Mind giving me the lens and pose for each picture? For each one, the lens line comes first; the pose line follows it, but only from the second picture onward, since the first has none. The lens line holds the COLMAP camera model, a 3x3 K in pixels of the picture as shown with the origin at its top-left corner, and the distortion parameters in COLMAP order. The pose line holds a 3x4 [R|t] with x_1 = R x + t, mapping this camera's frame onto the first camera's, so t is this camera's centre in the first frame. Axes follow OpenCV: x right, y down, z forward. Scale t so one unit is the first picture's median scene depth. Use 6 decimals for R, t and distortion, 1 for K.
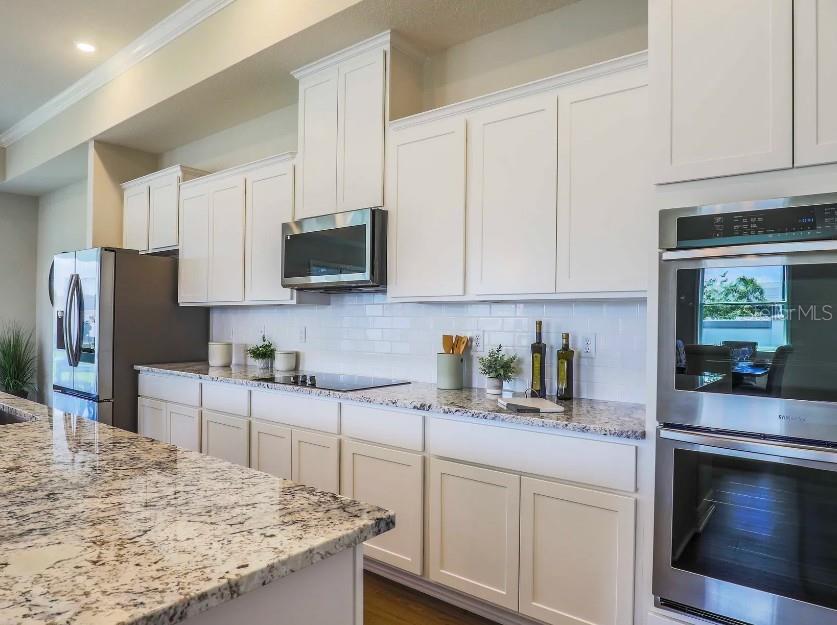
lens RADIAL K [[559.7, 0, 417.6], [0, 559.7, 313.9], [0, 0, 1]] dist [-0.023559, -0.000749]
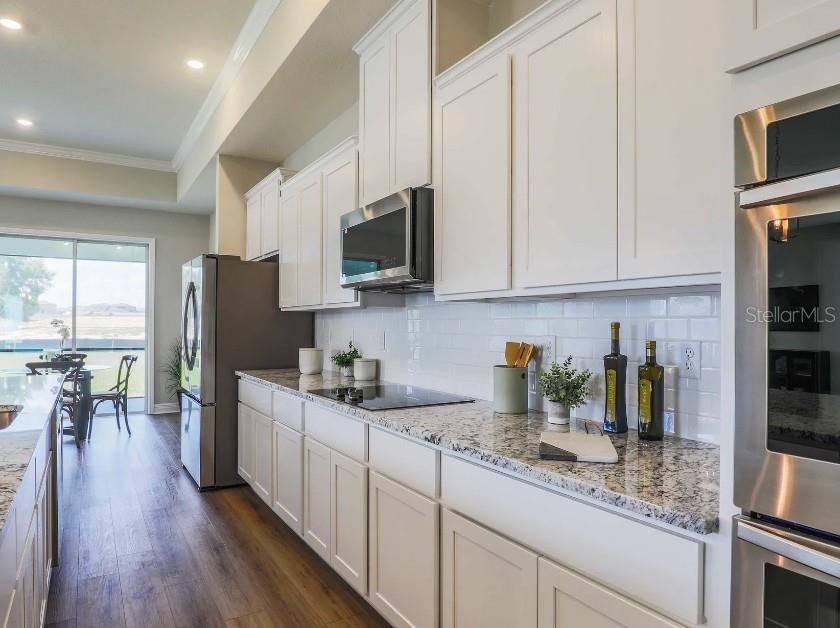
lens RADIAL K [[551.3, 0, 421.6], [0, 551.3, 317.2], [0, 0, 1]] dist [-0.018862, -0.004214]
pose [[0.940470, -0.011460, -0.339683, 0.200599], [0.010504, 0.999934, -0.004654, 0.005337], [0.339714, 0.000808, 0.940529, 0.243534]]
